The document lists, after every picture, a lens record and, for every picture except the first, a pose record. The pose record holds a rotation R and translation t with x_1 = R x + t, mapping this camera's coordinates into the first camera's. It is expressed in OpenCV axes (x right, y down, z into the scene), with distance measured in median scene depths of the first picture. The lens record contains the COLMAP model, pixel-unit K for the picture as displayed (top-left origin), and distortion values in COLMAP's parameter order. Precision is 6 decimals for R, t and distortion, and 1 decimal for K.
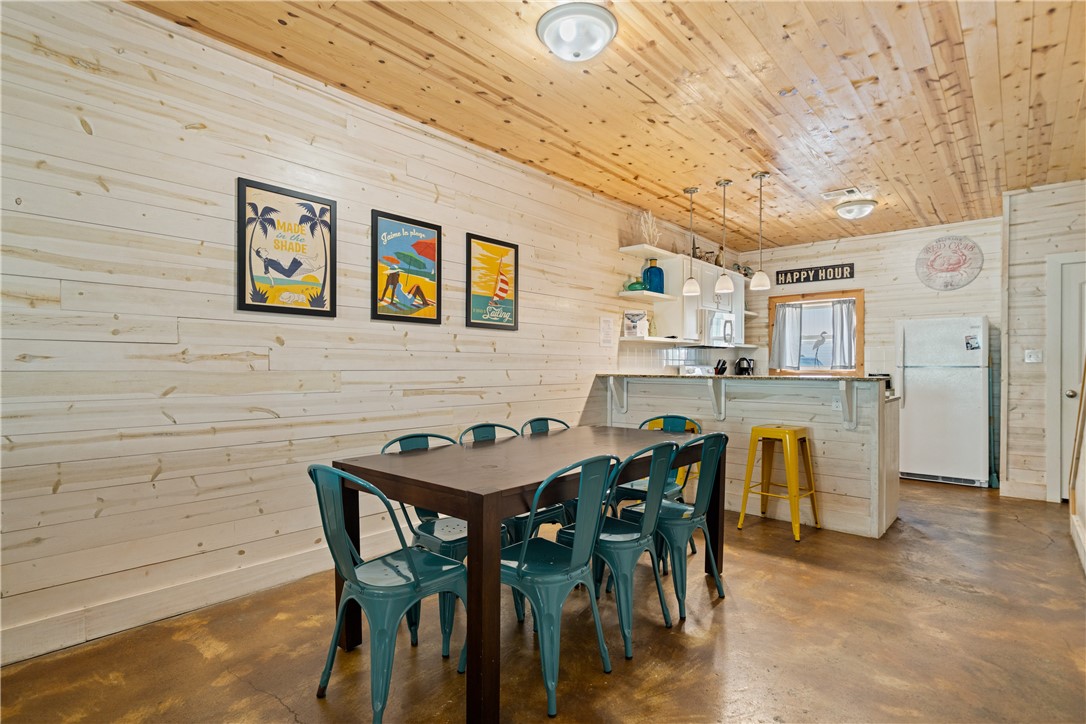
lens RADIAL K [[540.4, 0, 546.6], [0, 540.4, 364.9], [0, 0, 1]] dist [0.001764, 0.000801]
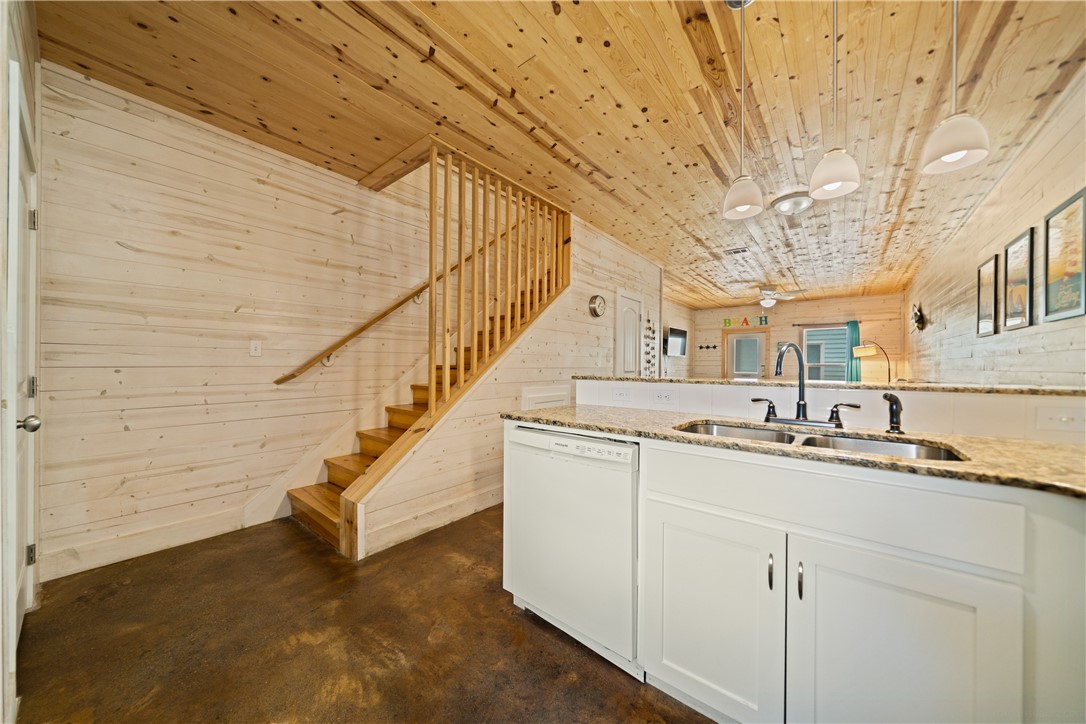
lens RADIAL K [[370.1, 0, 546.3], [0, 370.1, 367.3], [0, 0, 1]] dist [-0.001107, -0.000058]
pose [[-0.998986, -0.008507, -0.044206, 0.519095], [-0.008603, 0.999961, 0.001981, 0.005770], [0.044187, 0.002359, -0.999020, 1.172127]]
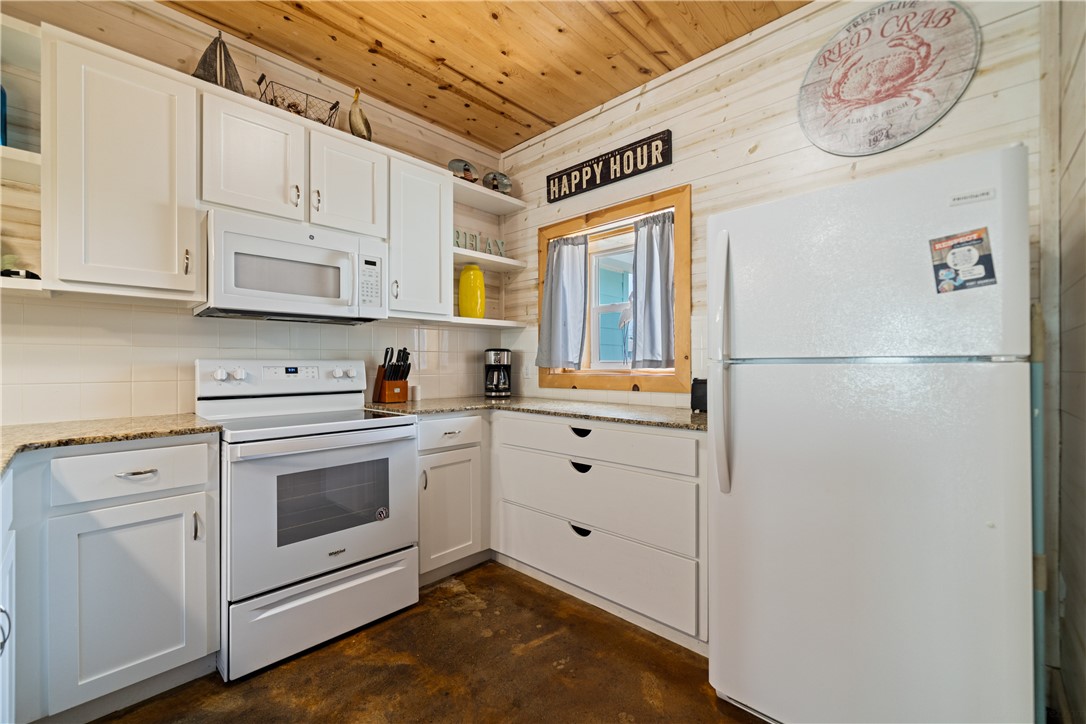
lens RADIAL K [[453.3, 0, 546.9], [0, 453.3, 362.7], [0, 0, 1]] dist [-0.000414, -0.000185]
pose [[0.999297, -0.004631, -0.037206, 0.618026], [0.004633, 0.999989, -0.000022, 0.004434], [0.037205, -0.000150, 0.999308, 0.802208]]
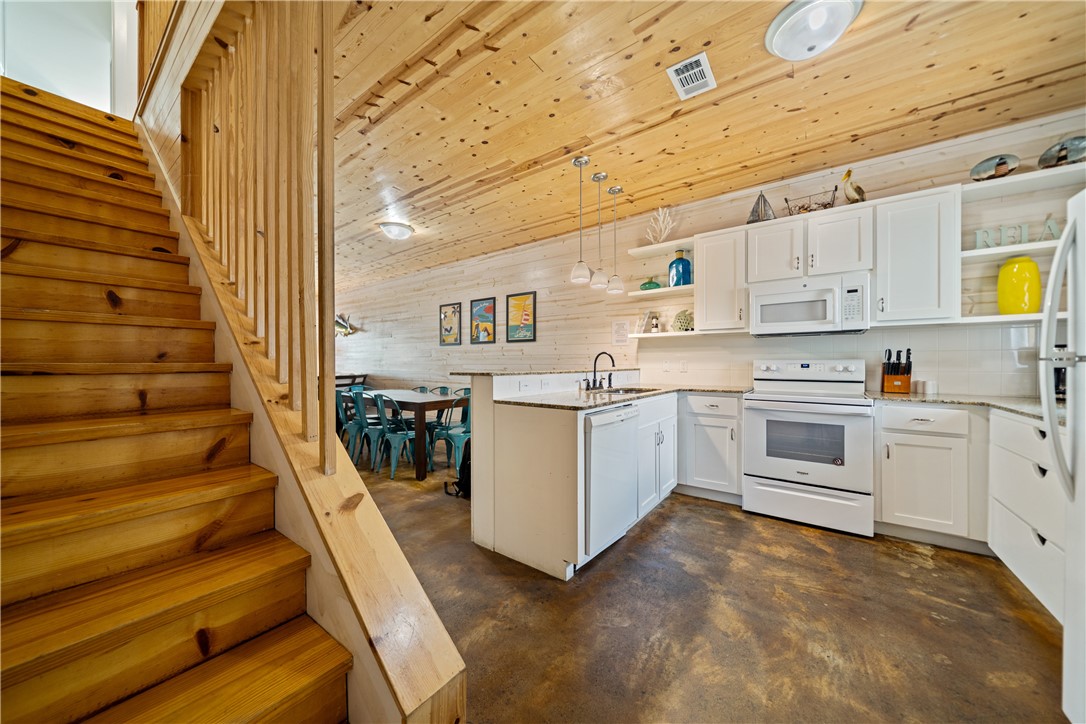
lens RADIAL K [[369.2, 0, 546.0], [0, 369.2, 364.8], [0, 0, 1]] dist [-0.003258, -0.000187]
pose [[0.084713, 0.001656, -0.996404, 0.909428], [0.003228, 0.999993, 0.001936, 0.006388], [0.996400, -0.003380, 0.084707, 0.769084]]
